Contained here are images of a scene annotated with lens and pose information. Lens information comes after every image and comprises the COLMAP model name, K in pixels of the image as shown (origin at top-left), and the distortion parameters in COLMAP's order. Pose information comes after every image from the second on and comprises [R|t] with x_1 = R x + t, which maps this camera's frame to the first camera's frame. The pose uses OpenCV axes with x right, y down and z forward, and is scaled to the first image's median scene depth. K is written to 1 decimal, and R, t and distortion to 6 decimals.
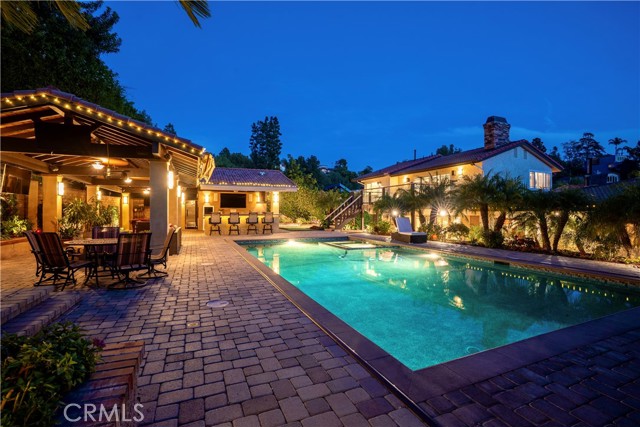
lens RADIAL K [[296.0, 0, 320.0], [0, 296.0, 213.5], [0, 0, 1]] dist [-0.068706, 0.025282]
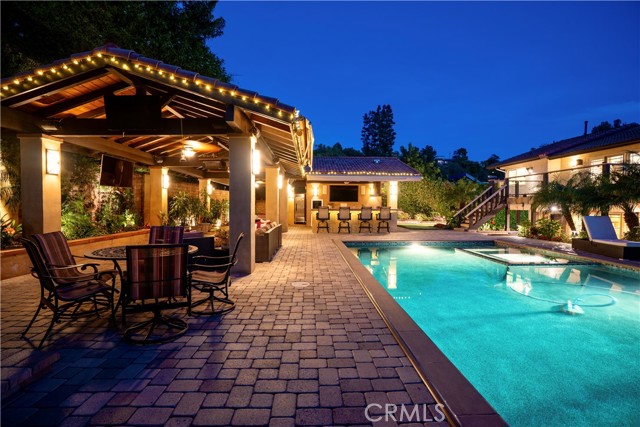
lens RADIAL K [[296.0, 0, 320.0], [0, 296.0, 213.5], [0, 0, 1]] dist [-0.068706, 0.025282]
pose [[0.931656, 0.012566, -0.363124, -0.042879], [-0.005704, 0.999784, 0.019964, -0.001160], [0.363297, -0.016528, 0.931527, 0.163842]]
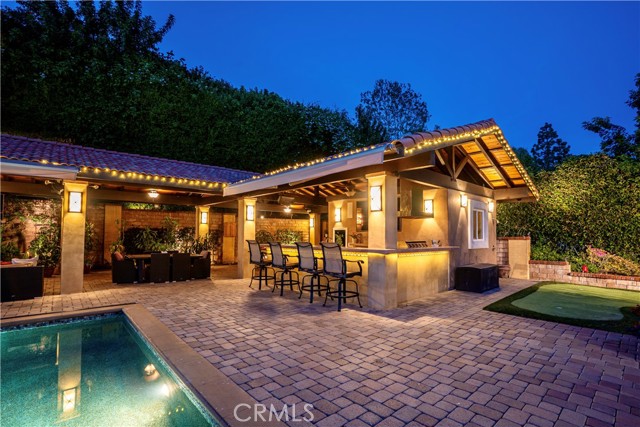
lens RADIAL K [[306.5, 0, 323.9], [0, 306.5, 221.1], [0, 0, 1]] dist [-0.072281, 0.029629]
pose [[0.321664, -0.043160, -0.945870, 0.141278], [-0.011075, 0.998721, -0.049338, -0.011762], [0.946789, 0.026346, 0.320775, 0.871338]]
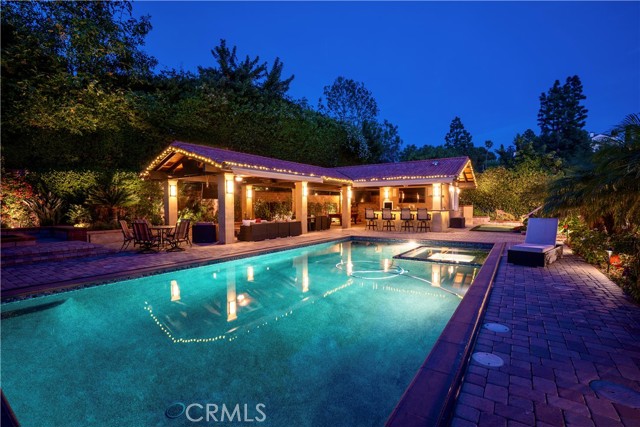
lens RADIAL K [[296.0, 0, 320.0], [0, 296.0, 213.5], [0, 0, 1]] dist [-0.068706, 0.025282]
pose [[0.534693, 0.018340, -0.844847, 0.396515], [0.002591, 0.999724, 0.023342, -0.009019], [0.845042, -0.014670, 0.534498, 0.271727]]
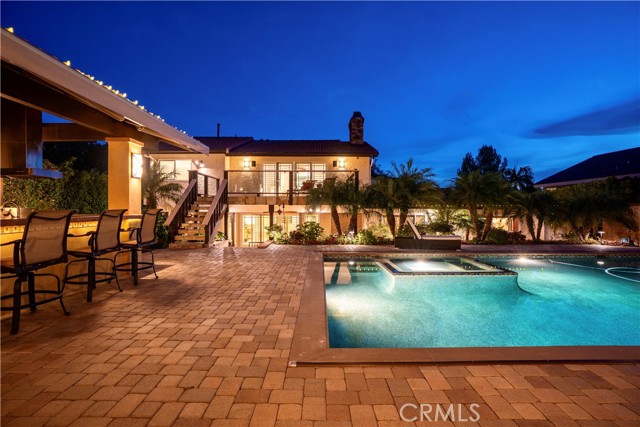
lens RADIAL K [[296.0, 0, 320.0], [0, 296.0, 213.5], [0, 0, 1]] dist [-0.068706, 0.025282]
pose [[0.386395, -0.015194, 0.922208, -0.387389], [0.002554, 0.999878, 0.015403, -0.003977], [-0.922330, -0.003597, 0.386387, 0.713733]]
